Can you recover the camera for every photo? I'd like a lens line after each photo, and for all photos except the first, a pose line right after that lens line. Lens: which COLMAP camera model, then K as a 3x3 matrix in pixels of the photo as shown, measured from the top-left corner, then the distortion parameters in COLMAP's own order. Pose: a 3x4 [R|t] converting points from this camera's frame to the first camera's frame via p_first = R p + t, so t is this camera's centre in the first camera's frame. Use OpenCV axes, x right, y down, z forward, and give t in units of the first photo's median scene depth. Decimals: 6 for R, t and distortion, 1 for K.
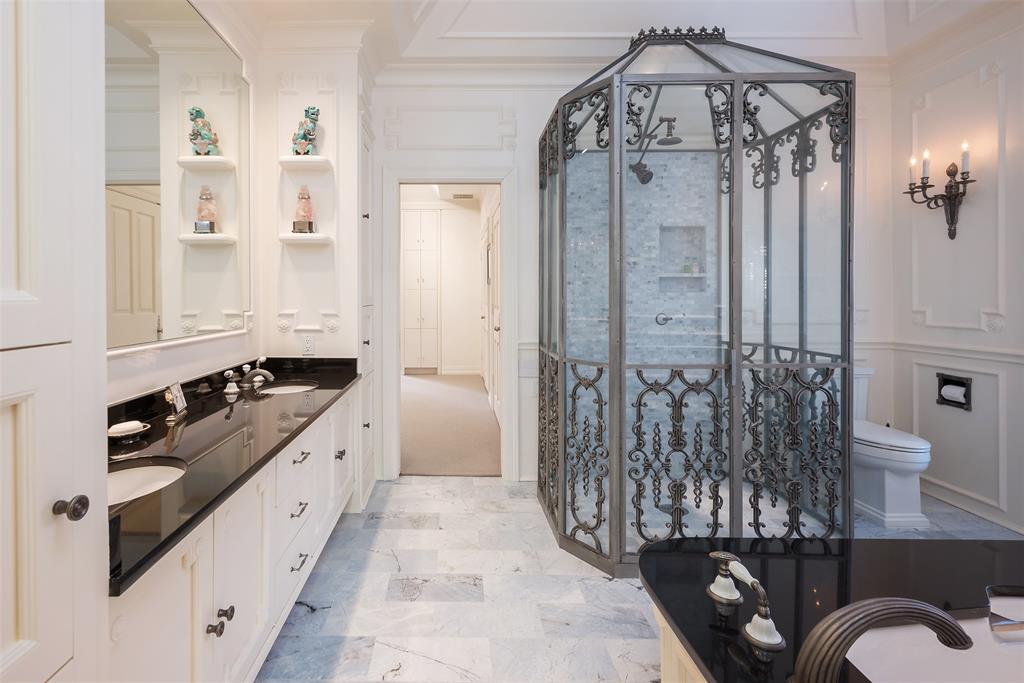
lens RADIAL K [[514.0, 0, 452.8], [0, 514.0, 312.3], [0, 0, 1]] dist [0.000256, -0.000082]
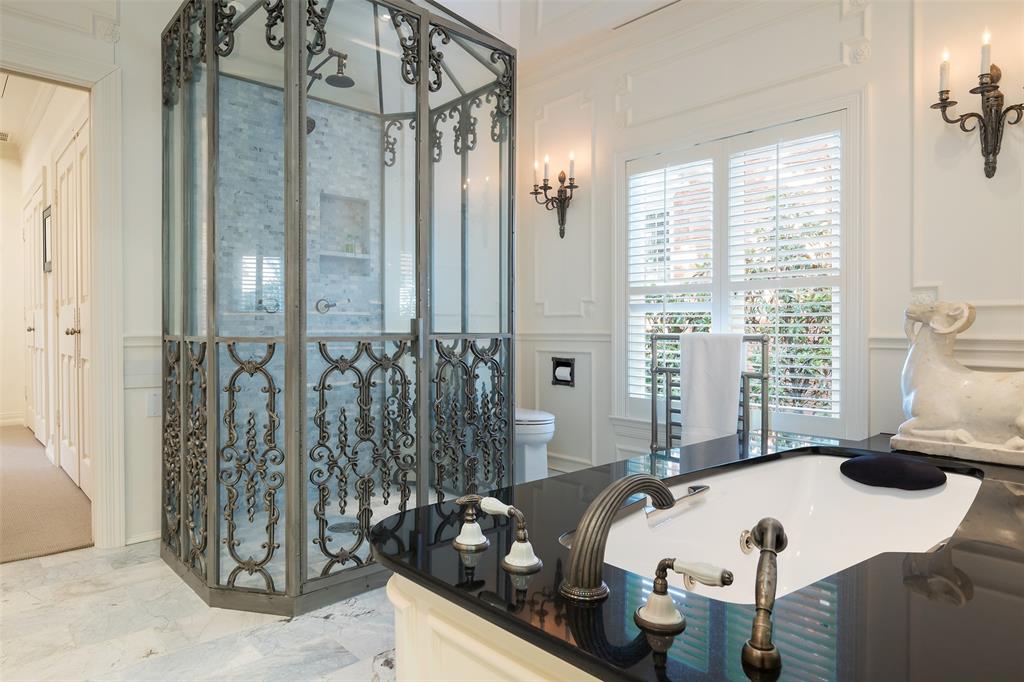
lens RADIAL K [[609.7, 0, 512.0], [0, 609.7, 341.0], [0, 0, 1]] dist [-0.005100, 0.001209]
pose [[0.727672, -0.015345, 0.685753, -0.064078], [0.022128, 0.999755, -0.001109, 0.100390], [-0.685568, 0.015982, 0.727833, 0.091105]]
